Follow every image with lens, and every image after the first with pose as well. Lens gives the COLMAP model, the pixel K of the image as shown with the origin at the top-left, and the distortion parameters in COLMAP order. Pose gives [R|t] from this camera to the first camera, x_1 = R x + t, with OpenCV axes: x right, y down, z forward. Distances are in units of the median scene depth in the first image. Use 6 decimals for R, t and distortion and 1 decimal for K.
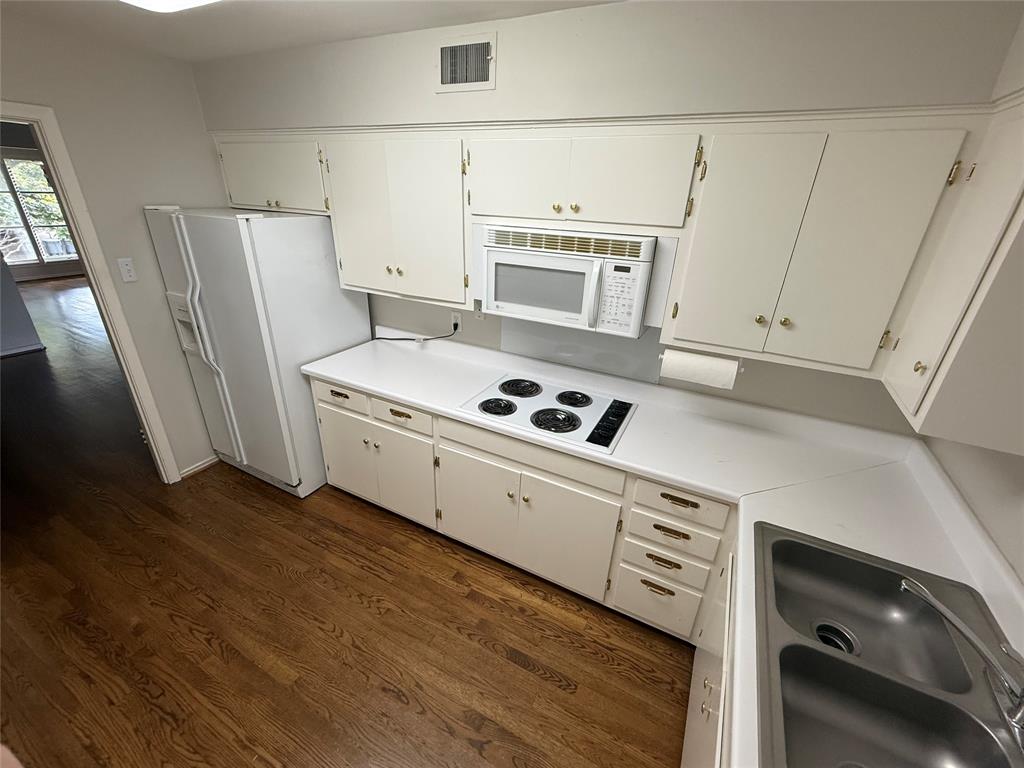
lens RADIAL K [[413.8, 0, 513.1], [0, 413.8, 383.2], [0, 0, 1]] dist [-0.008470, 0.000787]
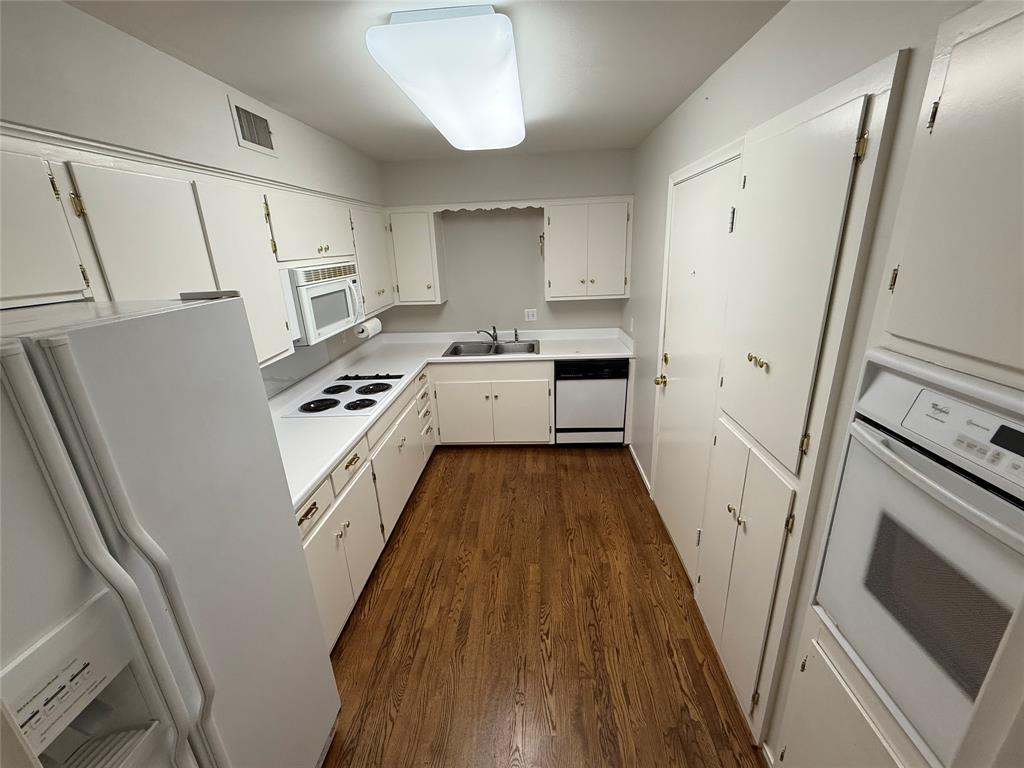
lens RADIAL K [[413.8, 0, 510.1], [0, 413.8, 378.1], [0, 0, 1]] dist [-0.008470, 0.000787]
pose [[-0.390804, -0.311863, 0.866033, -1.411704], [0.398177, 0.790996, 0.464523, -0.450132], [-0.829896, 0.526372, -0.184948, 0.908651]]
